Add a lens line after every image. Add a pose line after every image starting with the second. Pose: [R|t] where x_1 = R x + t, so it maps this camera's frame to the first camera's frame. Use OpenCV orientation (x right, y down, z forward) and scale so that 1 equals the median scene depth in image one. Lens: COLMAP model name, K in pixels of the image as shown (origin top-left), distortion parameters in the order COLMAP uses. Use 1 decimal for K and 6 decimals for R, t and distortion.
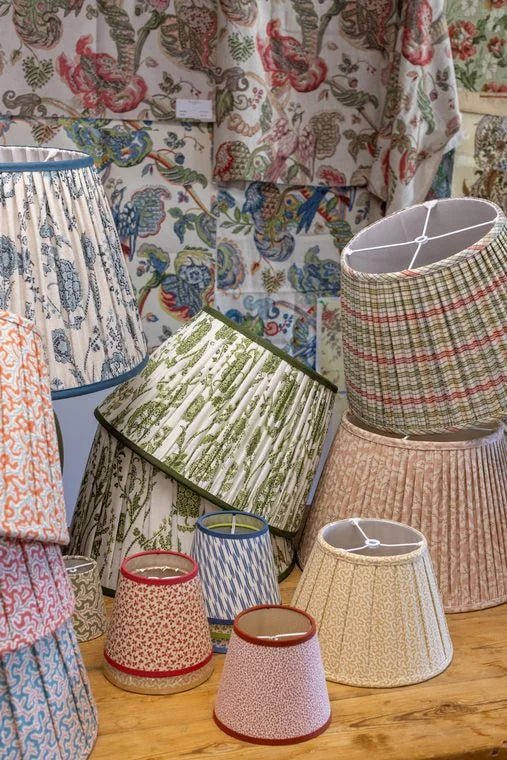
lens RADIAL K [[1098.3, 0, 253.5], [0, 1098.3, 380.0], [0, 0, 1]] dist [0.036550, -0.038026]
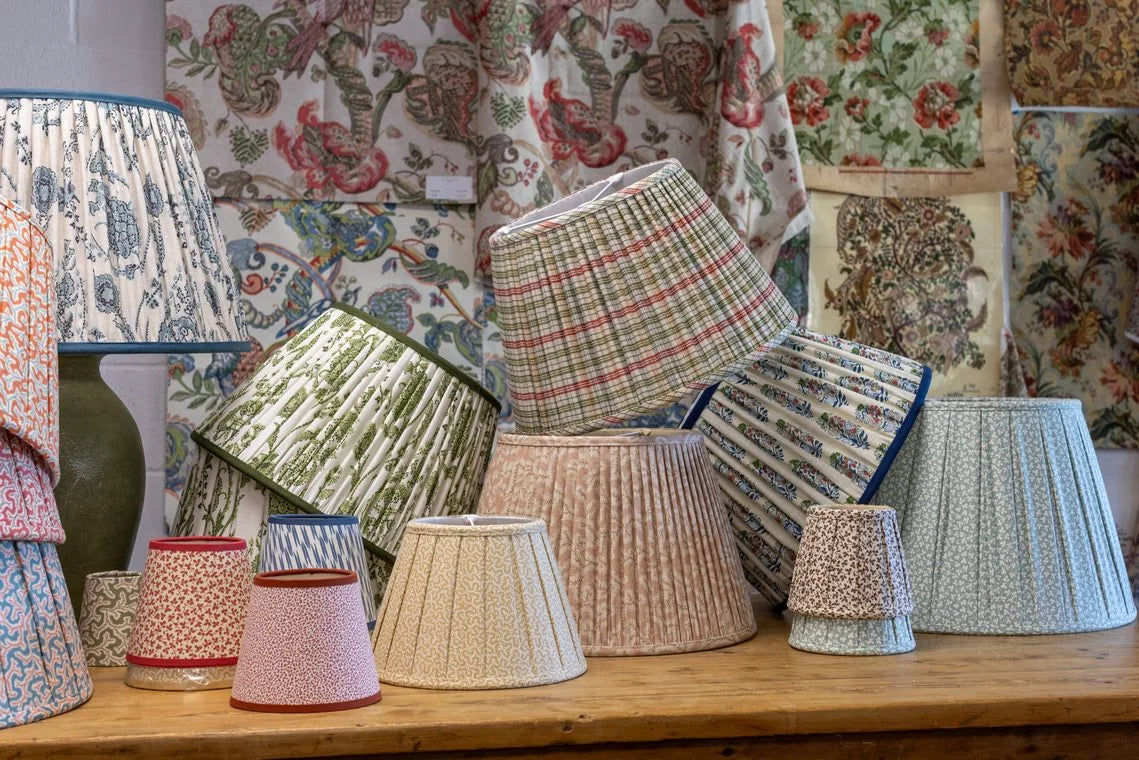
lens RADIAL K [[1646.0, 0, 569.5], [0, 1646.0, 380.0], [0, 0, 1]] dist [0.036550, -0.038026]
pose [[0.992747, -0.029585, -0.116527, 0.170974], [0.000038, 0.969326, -0.245779, 0.181707], [0.120224, 0.243992, 0.962296, -0.084972]]
